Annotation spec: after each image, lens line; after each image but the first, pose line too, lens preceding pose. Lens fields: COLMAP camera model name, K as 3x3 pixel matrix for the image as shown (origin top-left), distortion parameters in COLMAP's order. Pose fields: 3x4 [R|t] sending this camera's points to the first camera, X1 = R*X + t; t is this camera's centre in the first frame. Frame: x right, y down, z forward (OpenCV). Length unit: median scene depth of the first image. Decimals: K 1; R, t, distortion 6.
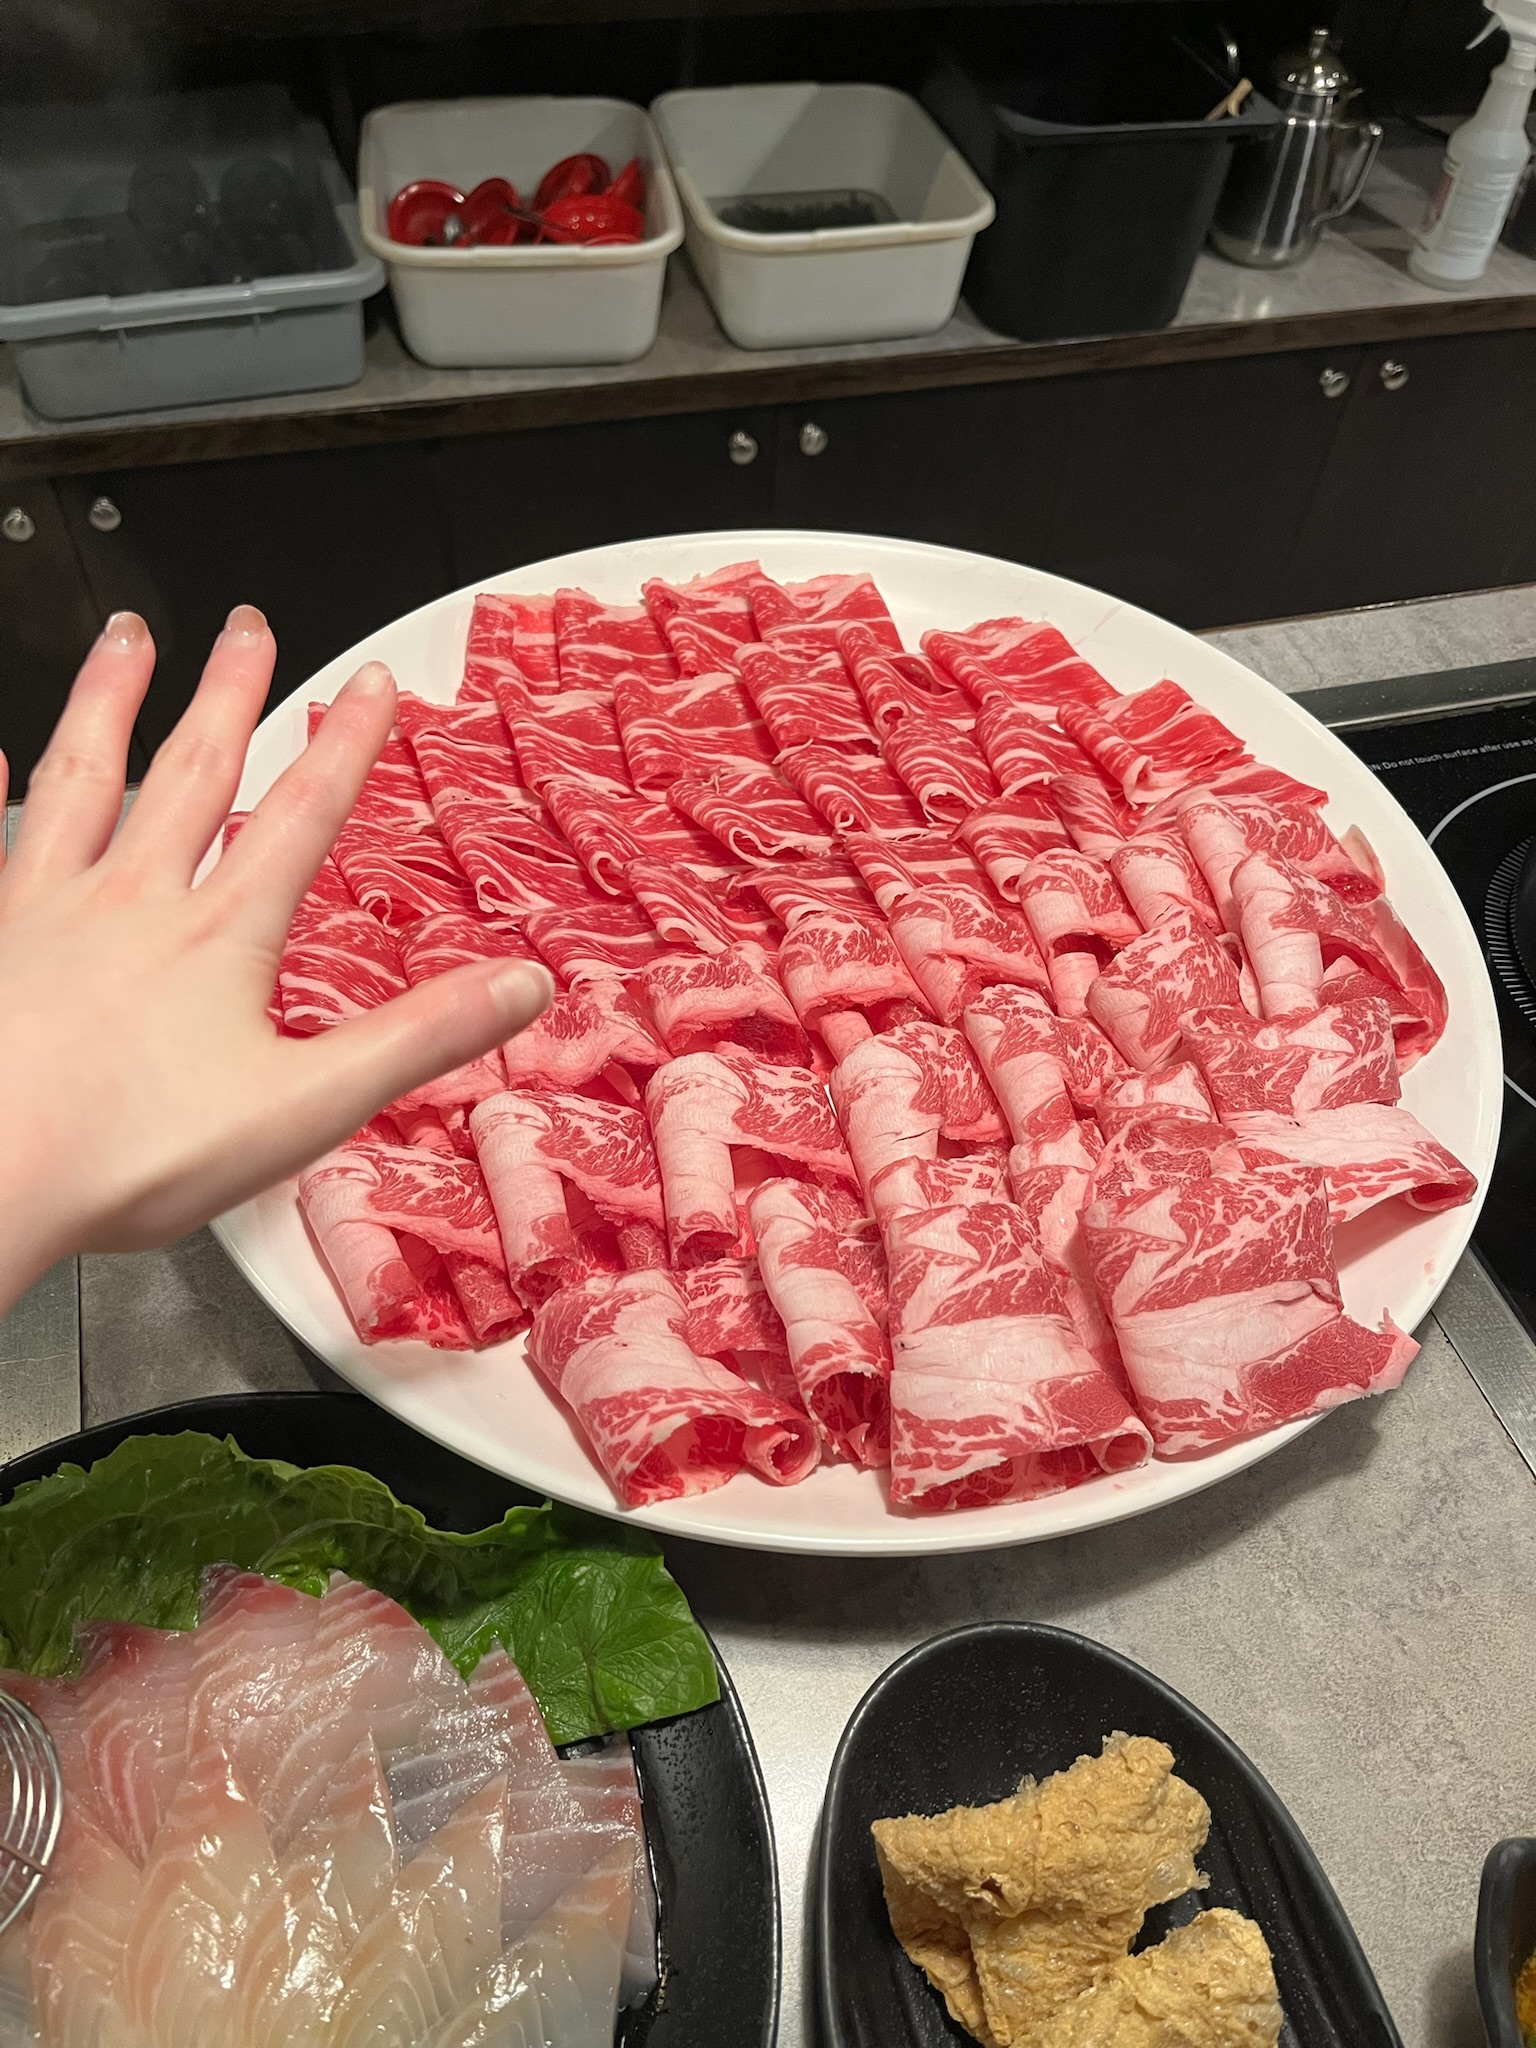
lens RADIAL K [[1542.8, 0, 782.8], [0, 1542.8, 1021.1], [0, 0, 1]] dist [0.053078, -0.002848]
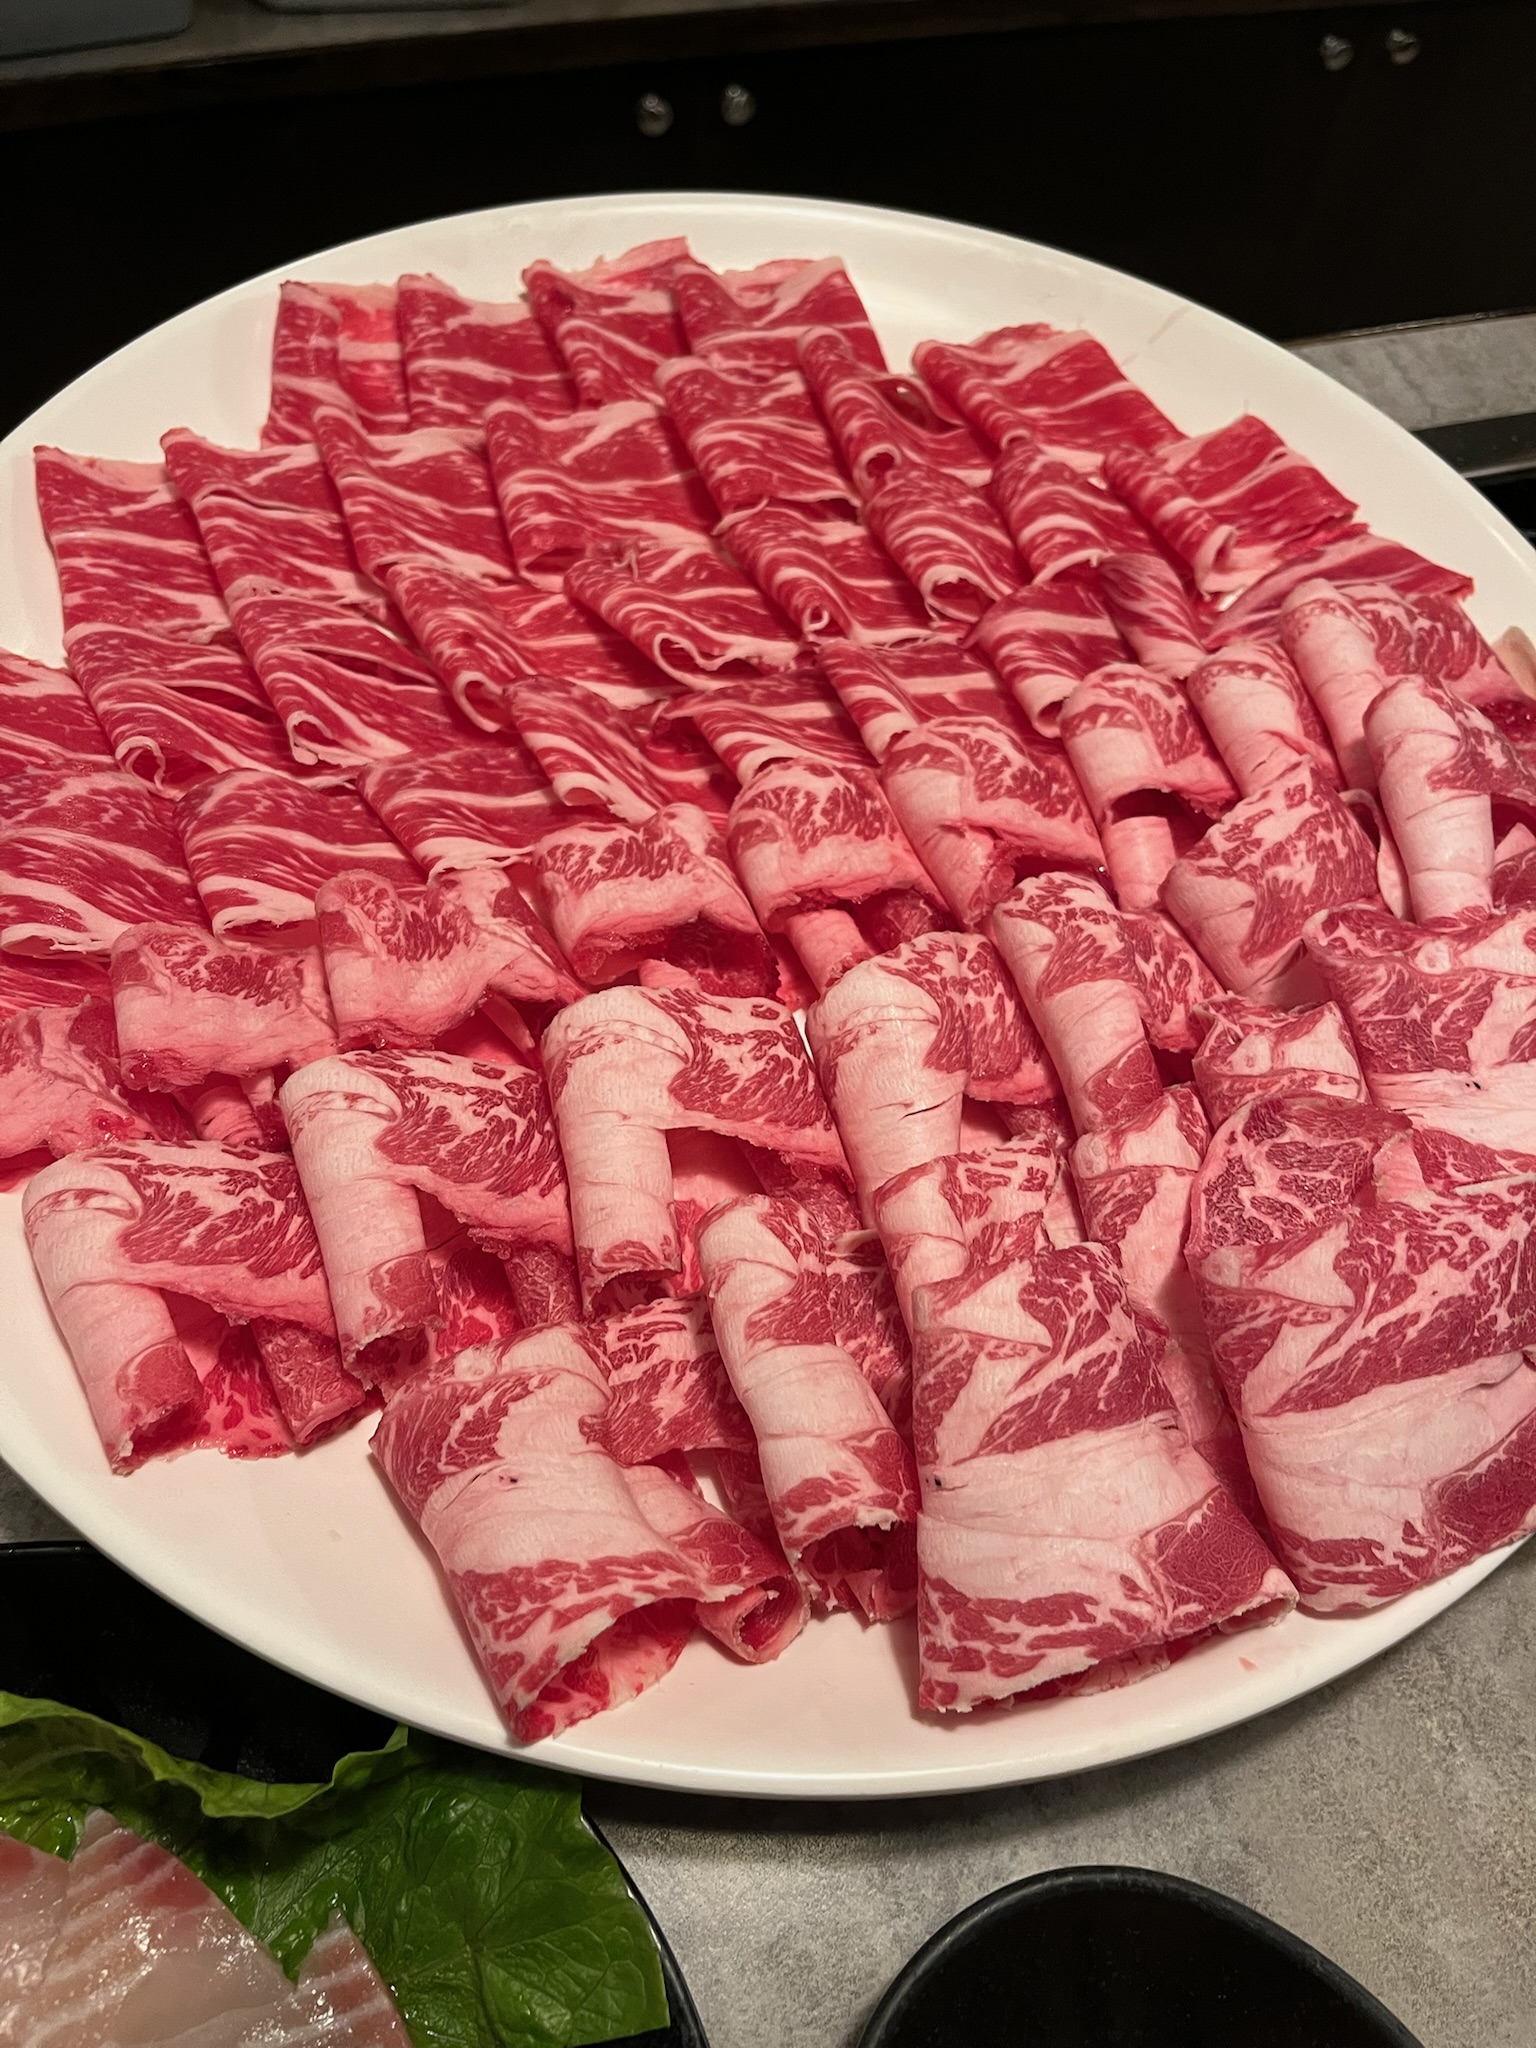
lens RADIAL K [[1569.3, 0, 768.0], [0, 1569.3, 1024.0], [0, 0, 1]] dist [0.007343, -0.001876]
pose [[0.999092, -0.012005, 0.040879, -0.015666], [0.005323, 0.987135, 0.159799, -0.071853], [-0.042271, -0.159437, 0.986303, 0.298365]]
